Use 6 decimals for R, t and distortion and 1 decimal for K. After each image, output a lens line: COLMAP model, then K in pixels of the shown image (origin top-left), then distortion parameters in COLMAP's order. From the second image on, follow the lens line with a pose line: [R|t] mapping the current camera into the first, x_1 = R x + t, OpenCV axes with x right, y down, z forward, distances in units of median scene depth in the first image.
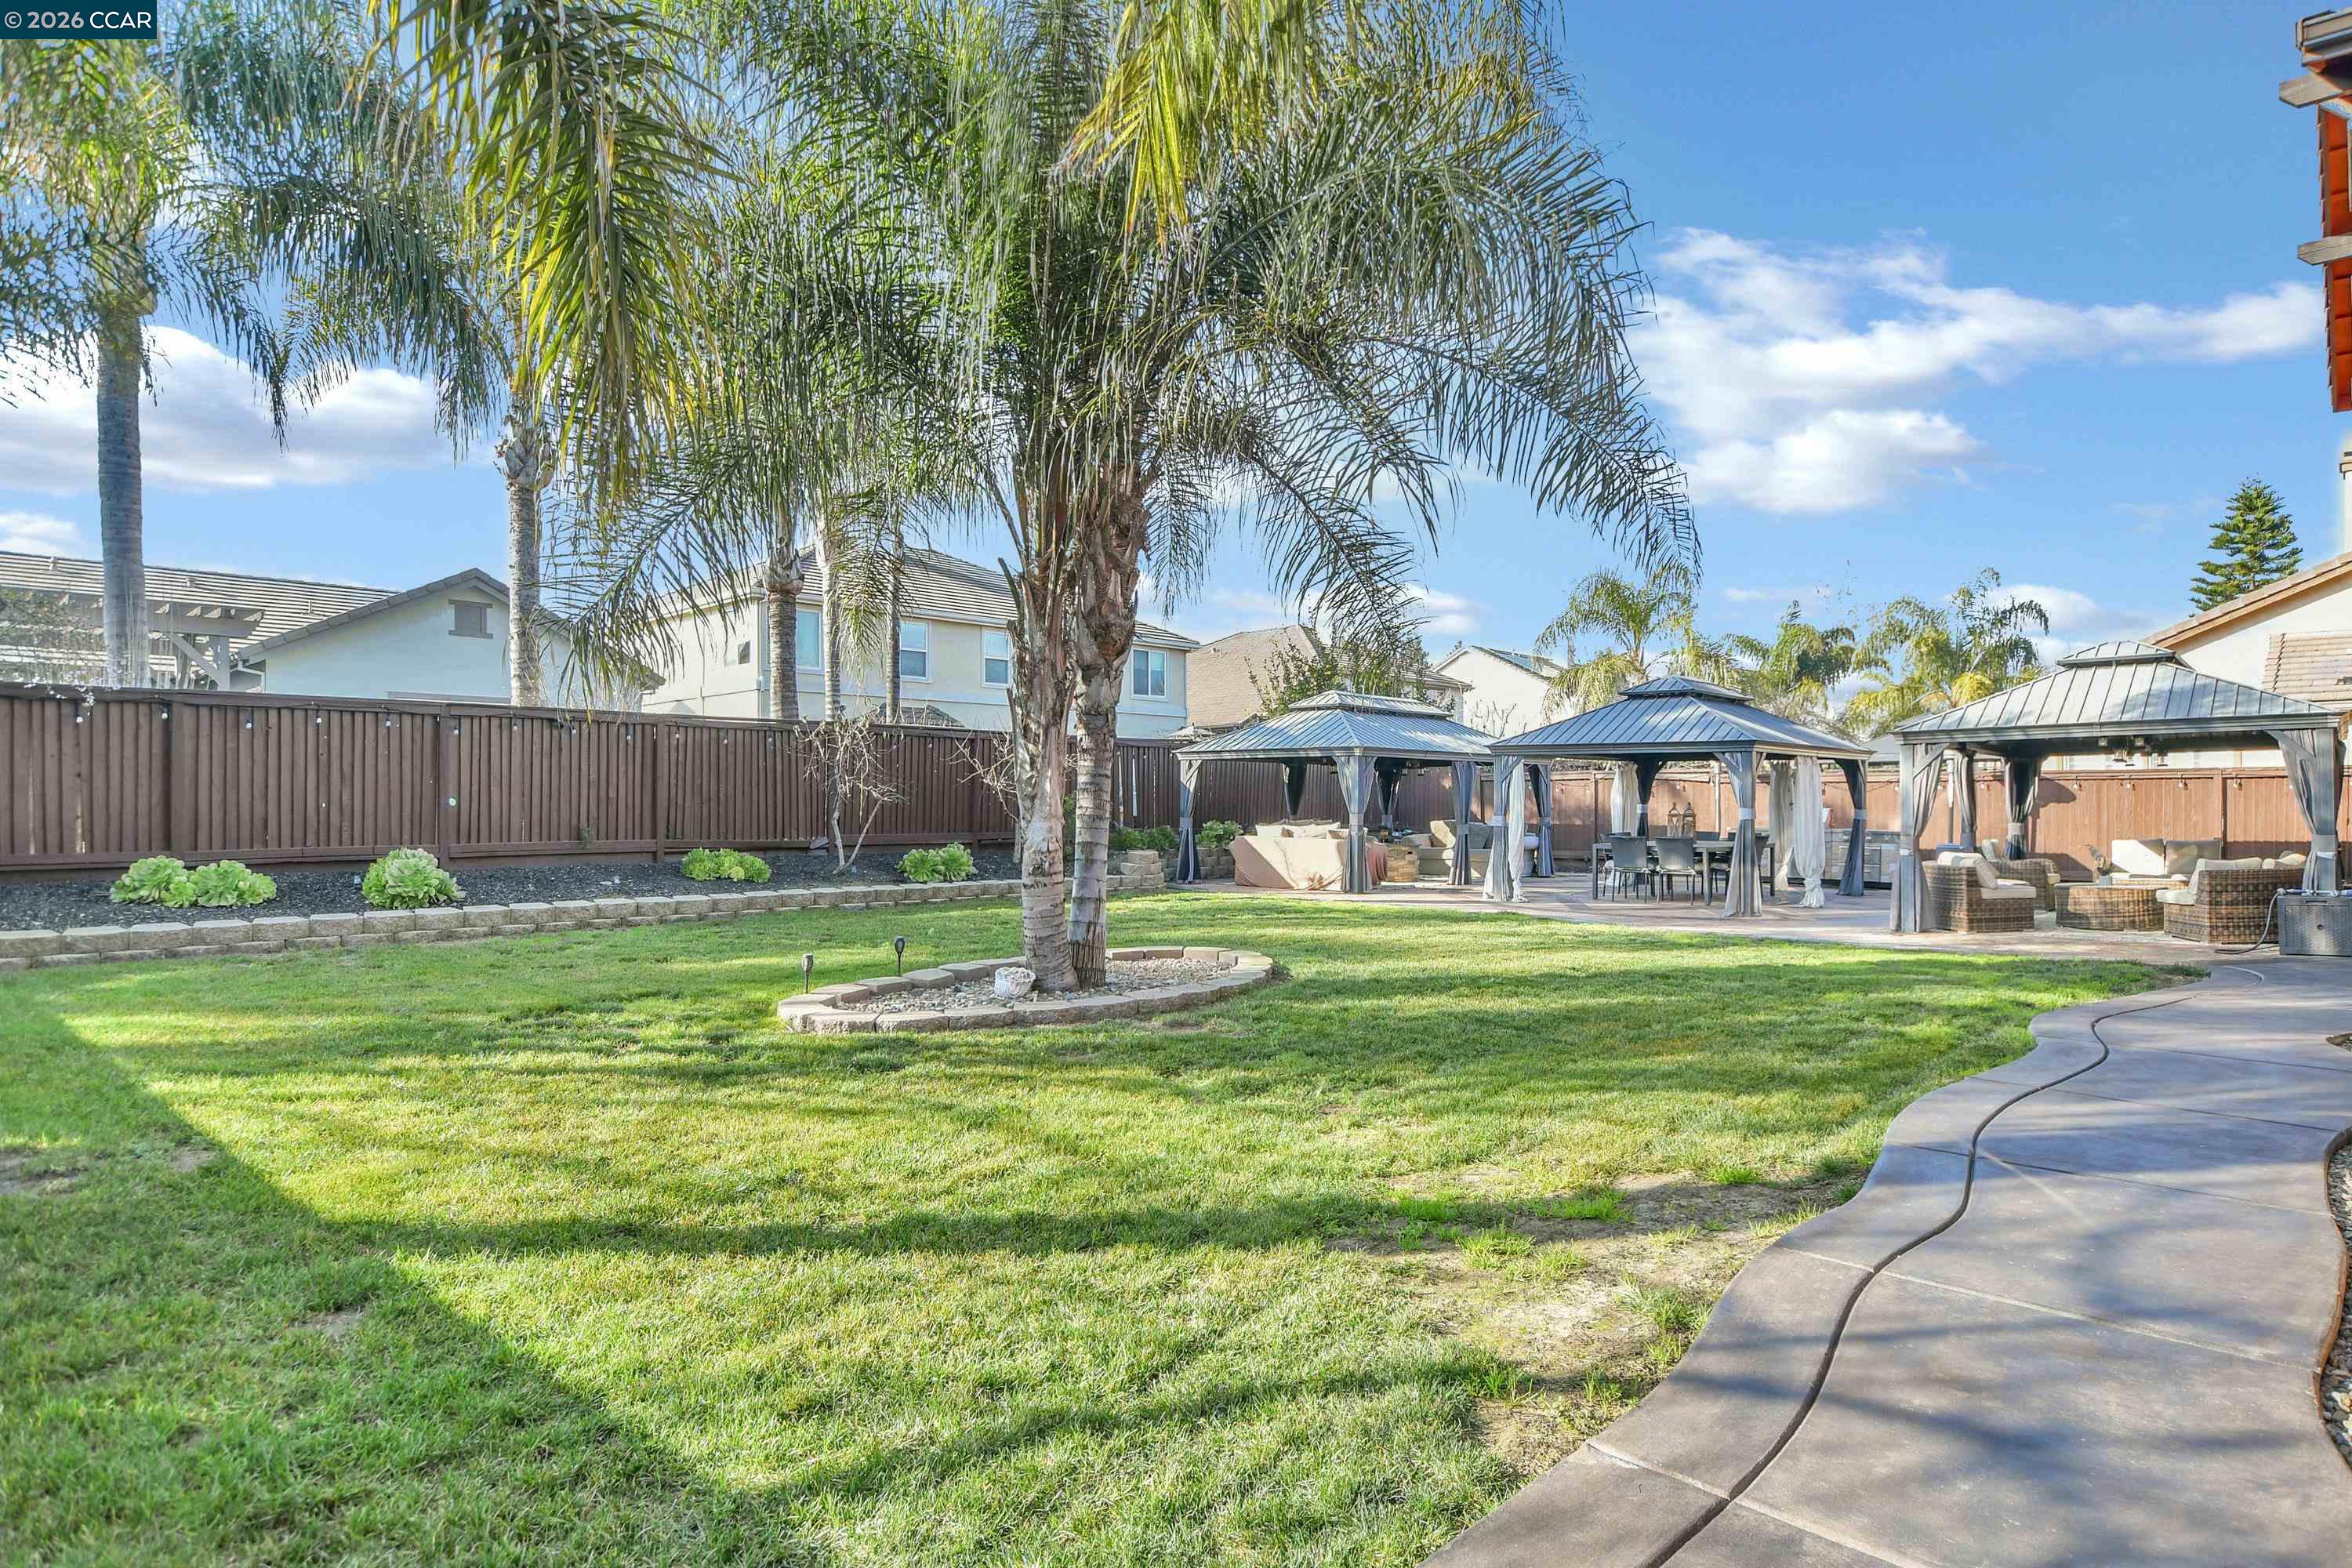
lens RADIAL K [[1298.2, 0, 1176.0], [0, 1298.2, 784.0], [0, 0, 1]] dist [-0.017518, -0.000929]
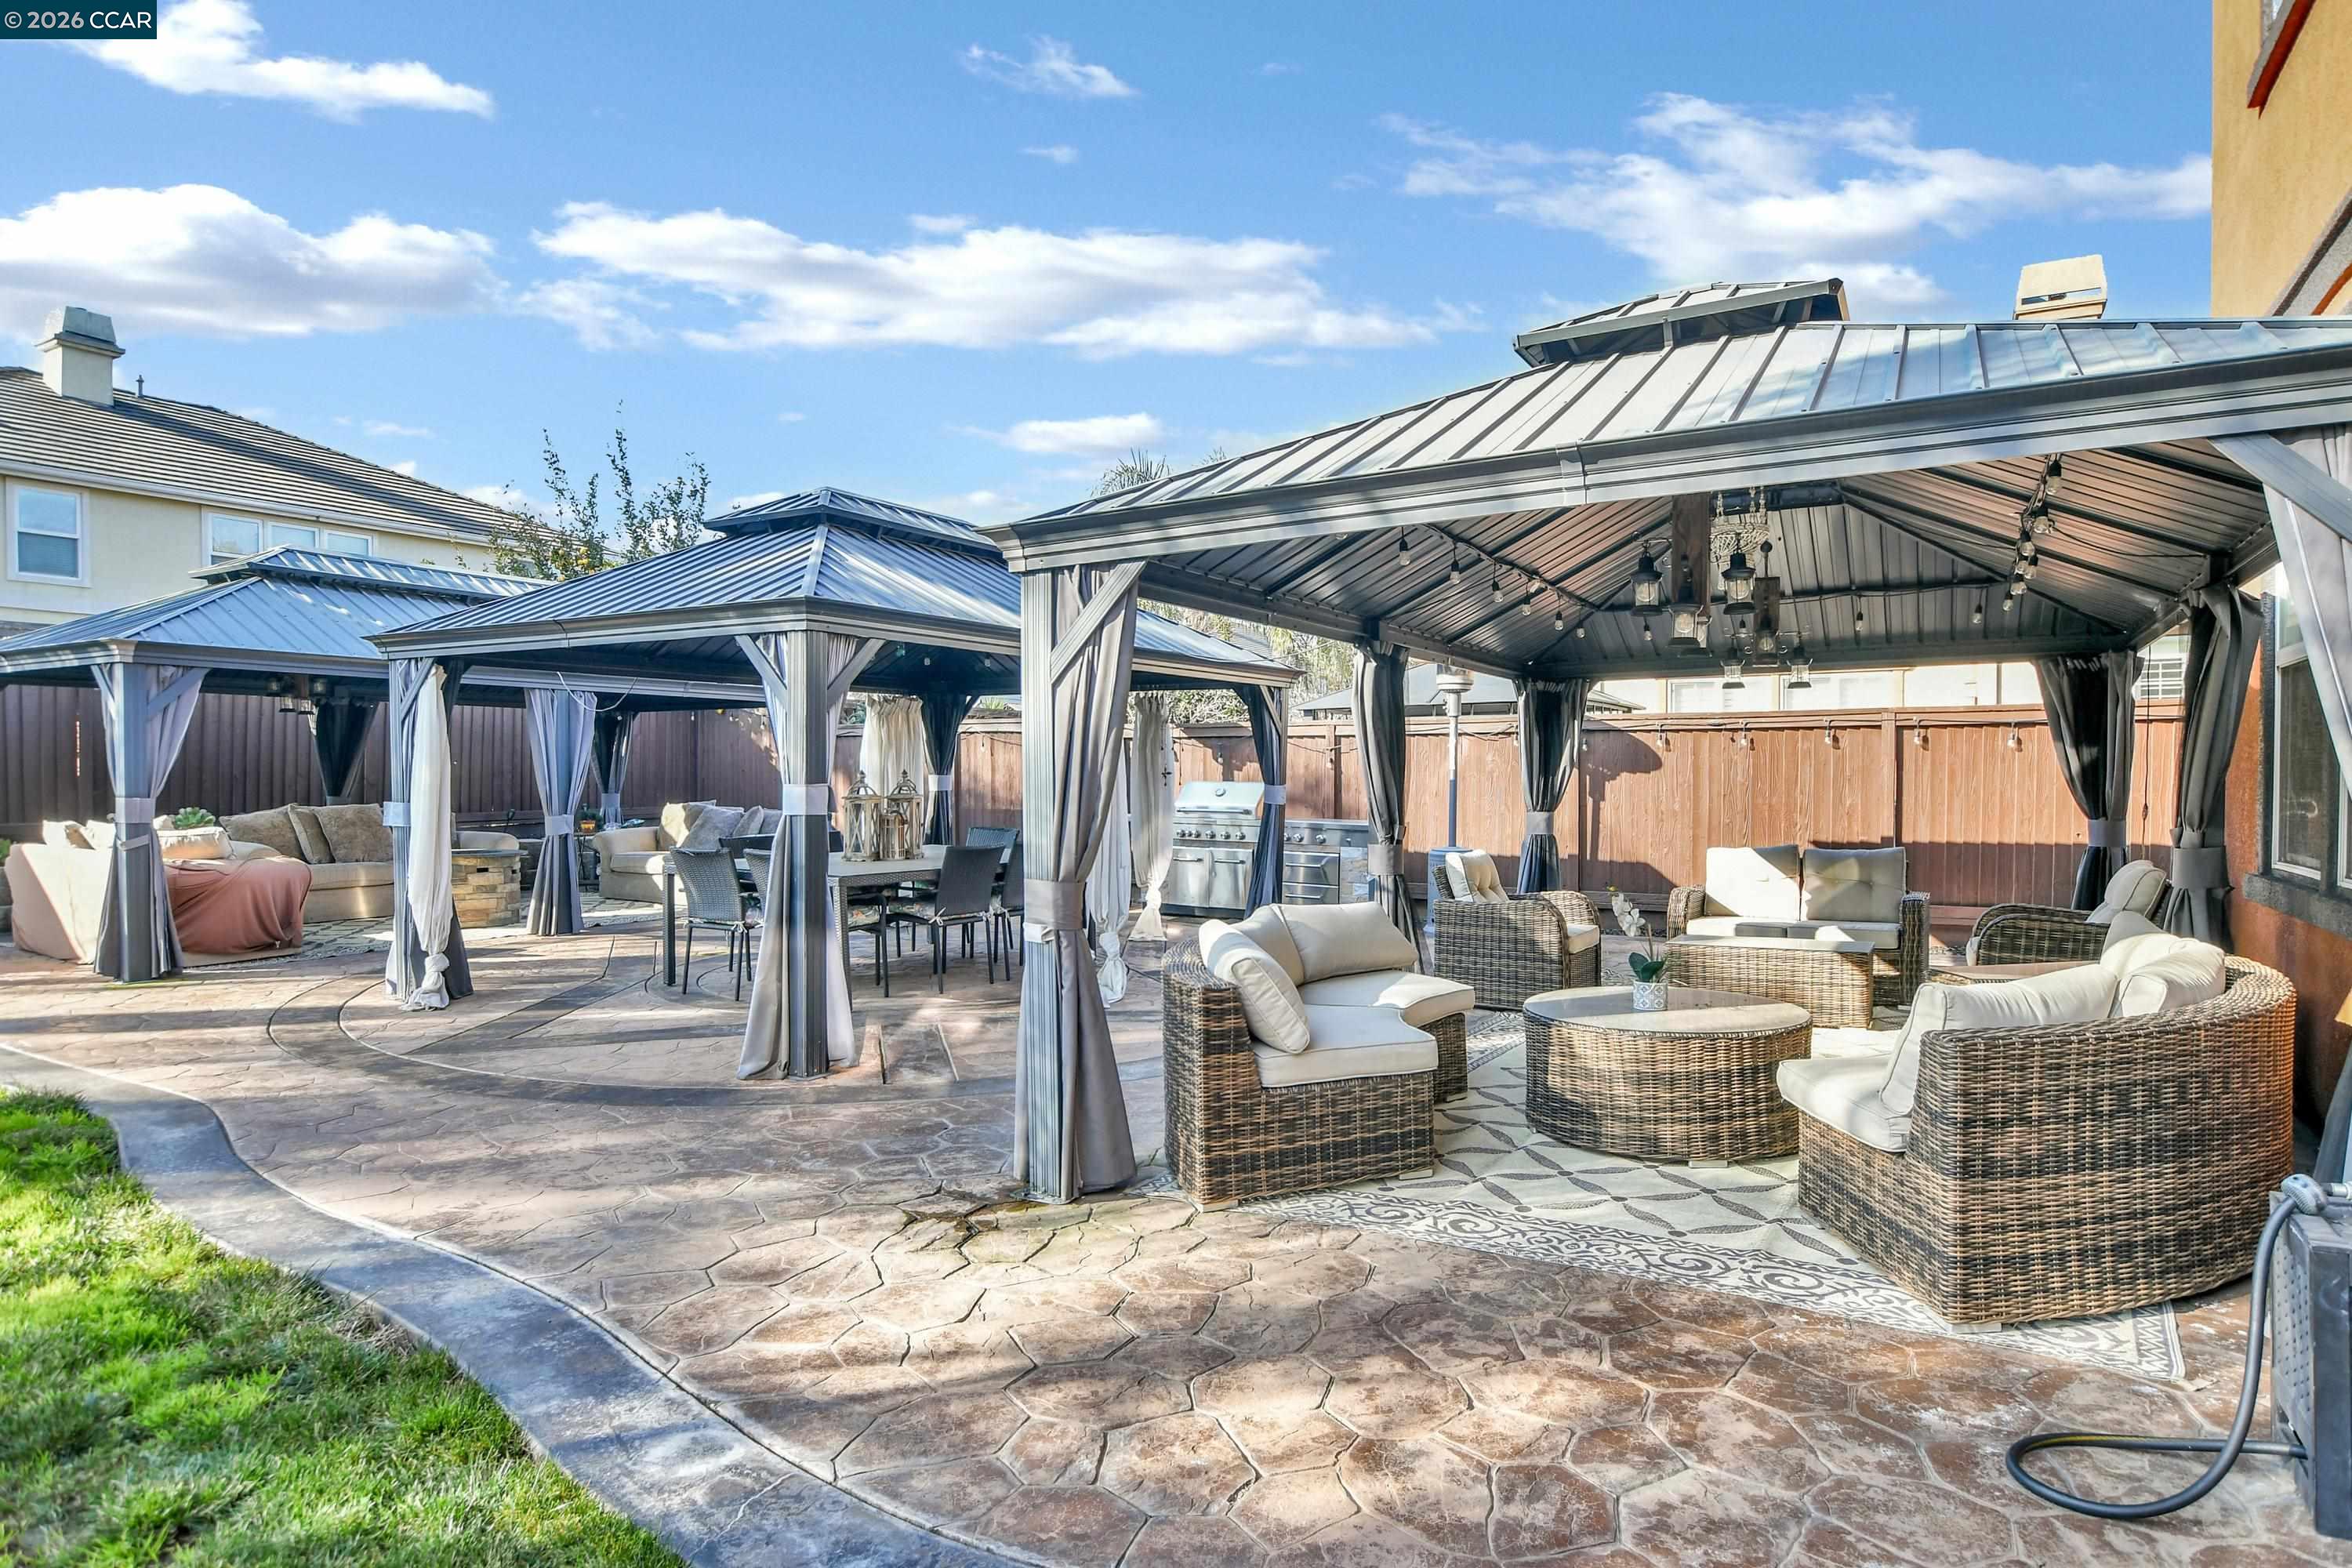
lens RADIAL K [[1298.2, 0, 1176.0], [0, 1298.2, 784.0], [0, 0, 1]] dist [-0.017518, -0.000929]
pose [[0.978626, -0.002673, 0.205632, 0.430975], [-0.001842, 0.999762, 0.021760, 0.008891], [-0.205641, -0.021673, 0.978387, 0.561402]]
